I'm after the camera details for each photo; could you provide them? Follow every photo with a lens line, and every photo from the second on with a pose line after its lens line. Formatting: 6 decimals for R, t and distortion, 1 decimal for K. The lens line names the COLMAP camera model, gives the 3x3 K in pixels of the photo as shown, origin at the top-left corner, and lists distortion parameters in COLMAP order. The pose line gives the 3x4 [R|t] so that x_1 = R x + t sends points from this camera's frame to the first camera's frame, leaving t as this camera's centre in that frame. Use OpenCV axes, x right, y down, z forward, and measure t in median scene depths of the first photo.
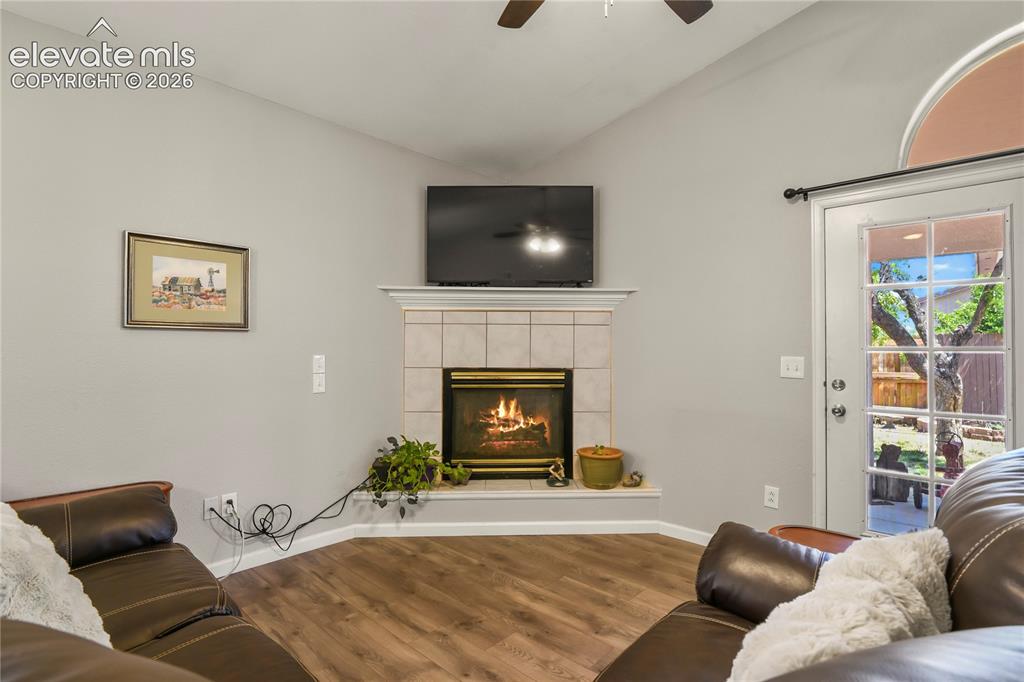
lens RADIAL K [[501.1, 0, 519.3], [0, 501.1, 343.2], [0, 0, 1]] dist [-0.001089, -0.009541]
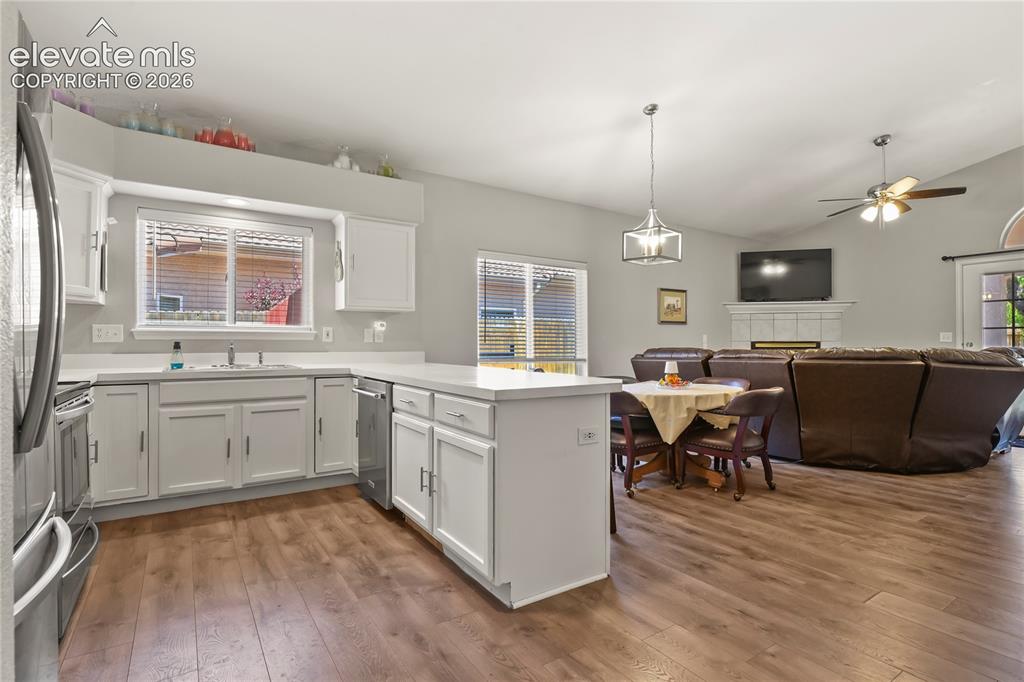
lens RADIAL K [[501.1, 0, 519.3], [0, 501.1, 343.2], [0, 0, 1]] dist [-0.001089, -0.009541]
pose [[0.973292, -0.006190, -0.229489, -0.606956], [0.008832, 0.999906, 0.010485, 0.026369], [0.229403, -0.012232, 0.973255, -1.218023]]
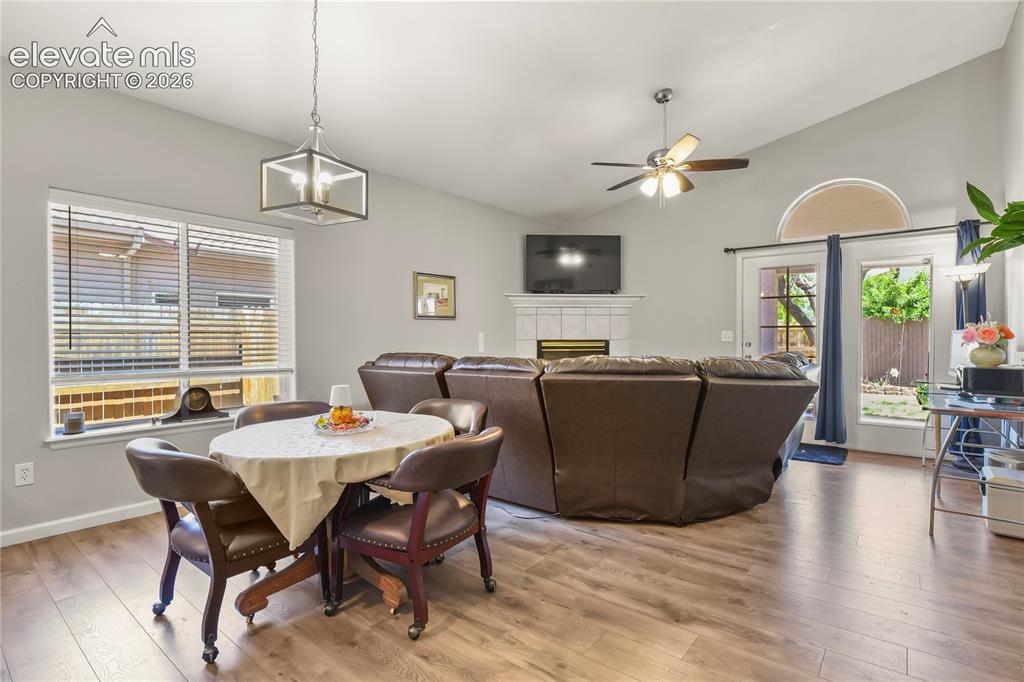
lens RADIAL K [[501.1, 0, 519.3], [0, 501.1, 343.2], [0, 0, 1]] dist [-0.001089, -0.009541]
pose [[0.996642, -0.007474, 0.081543, -0.357311], [0.005059, 0.999544, 0.029782, 0.008175], [-0.081729, -0.029269, 0.996225, -0.741049]]
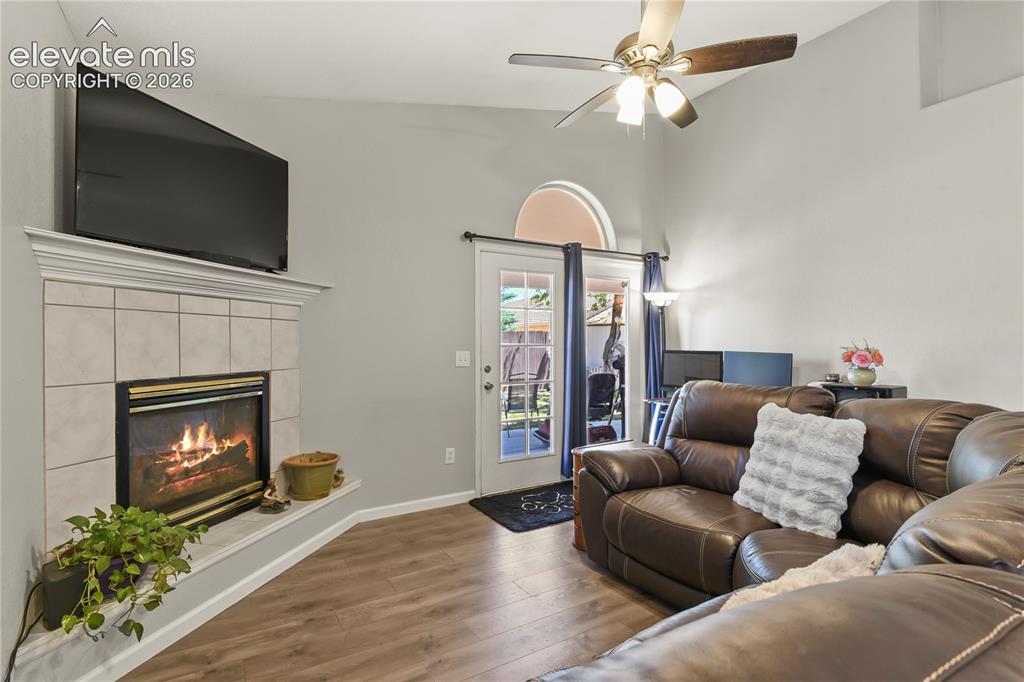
lens RADIAL K [[501.1, 0, 519.3], [0, 501.1, 343.2], [0, 0, 1]] dist [-0.001089, -0.009541]
pose [[0.262232, -0.004869, 0.964993, -0.602021], [-0.010596, 0.999912, 0.007925, -0.007163], [-0.964947, -0.012304, 0.262158, 0.378448]]
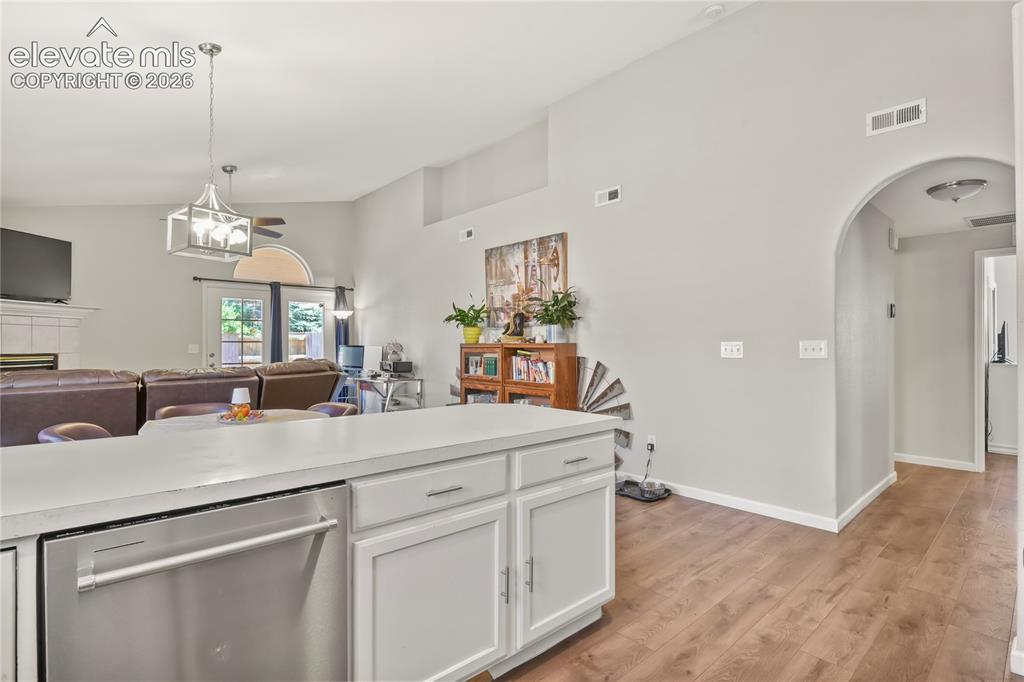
lens RADIAL K [[501.1, 0, 519.3], [0, 501.1, 343.2], [0, 0, 1]] dist [-0.001089, -0.009541]
pose [[0.078534, -0.001800, 0.996910, -1.382678], [-0.014144, 0.999896, 0.002920, -0.008144], [-0.996811, -0.014330, 0.078500, -0.607794]]
